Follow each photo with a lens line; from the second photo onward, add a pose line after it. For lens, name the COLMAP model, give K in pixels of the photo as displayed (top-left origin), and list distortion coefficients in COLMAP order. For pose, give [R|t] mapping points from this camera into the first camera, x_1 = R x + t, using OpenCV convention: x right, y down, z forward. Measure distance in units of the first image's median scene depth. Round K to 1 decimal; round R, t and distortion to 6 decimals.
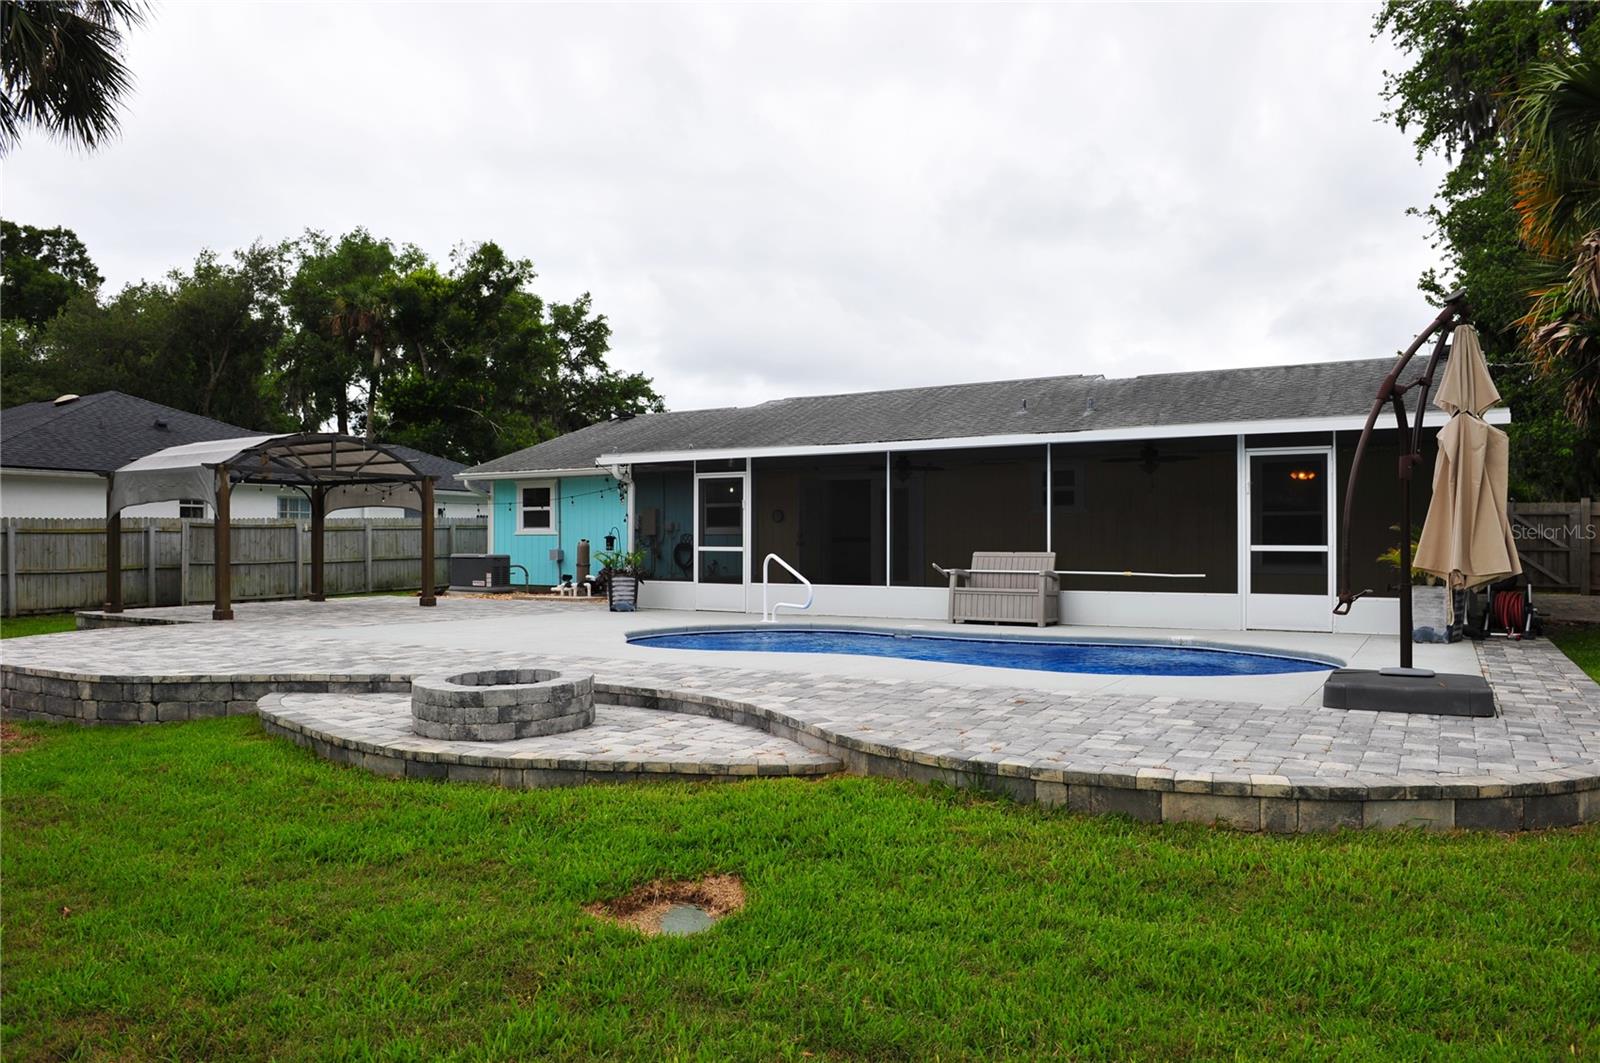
lens RADIAL K [[1092.8, 0, 801.5], [0, 1092.8, 534.9], [0, 0, 1]] dist [-0.042884, -0.005819]
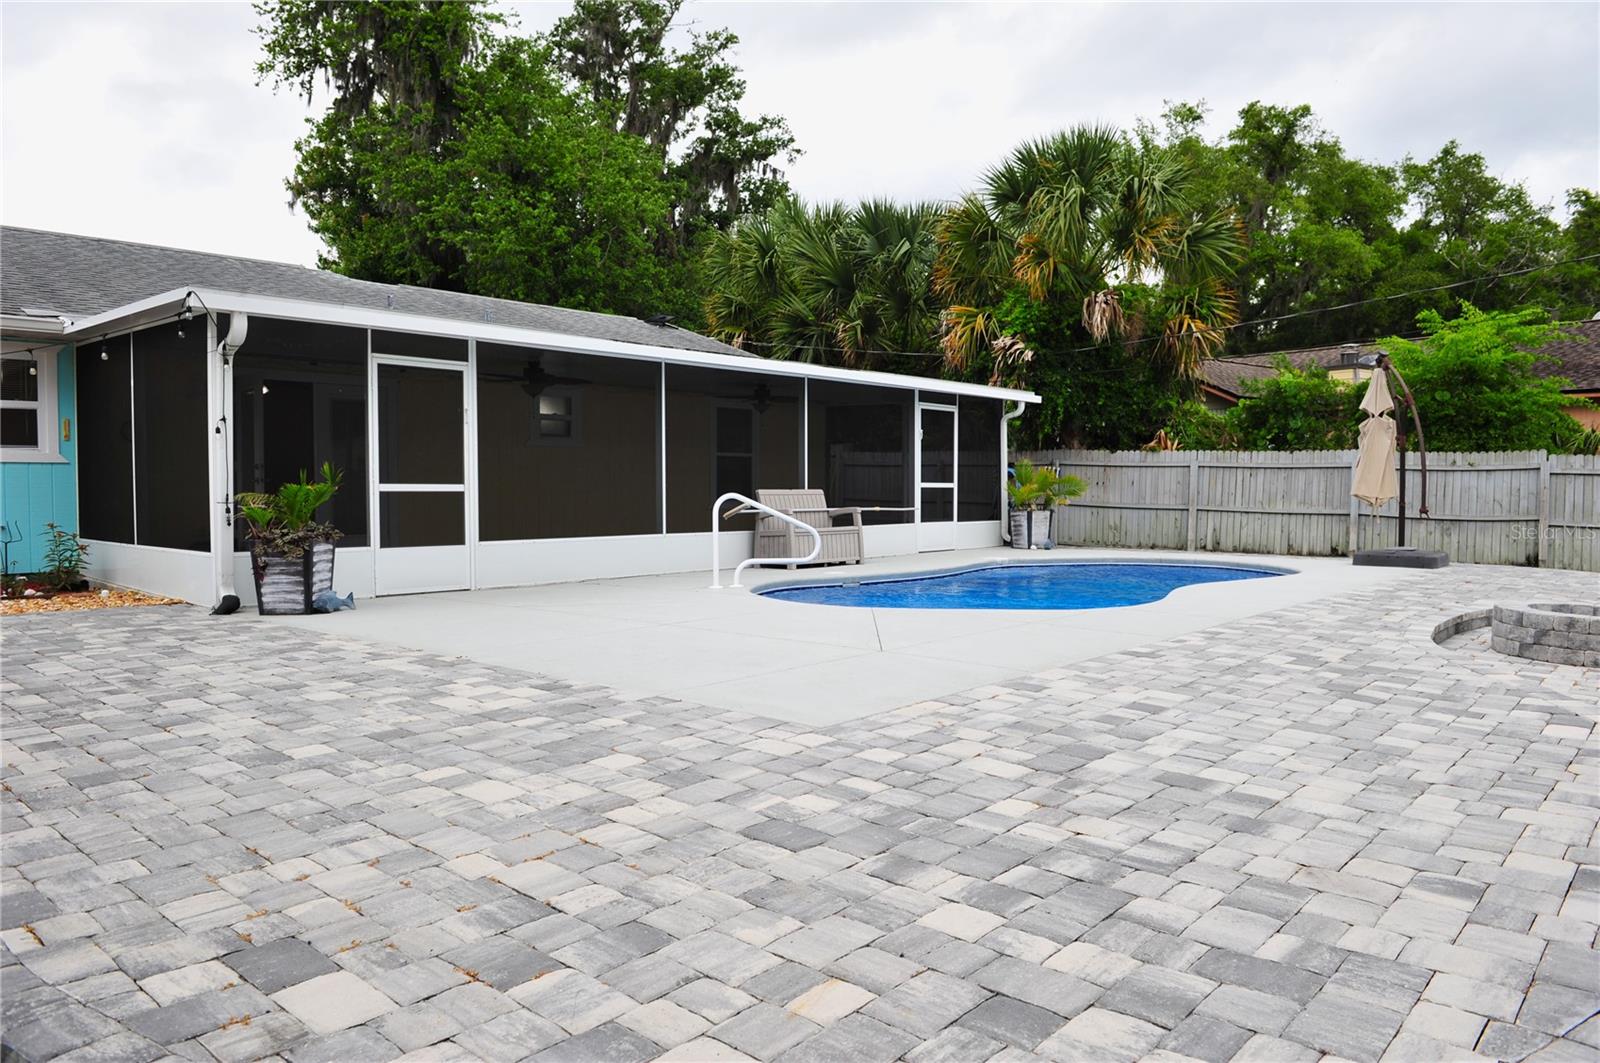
lens RADIAL K [[1092.8, 0, 799.6], [0, 1092.8, 532.0], [0, 0, 1]] dist [-0.042884, -0.005819]
pose [[0.199593, -0.040745, 0.979031, -0.729168], [-0.007468, 0.999043, 0.043100, 0.011674], [-0.979850, -0.015914, 0.199098, 0.811356]]
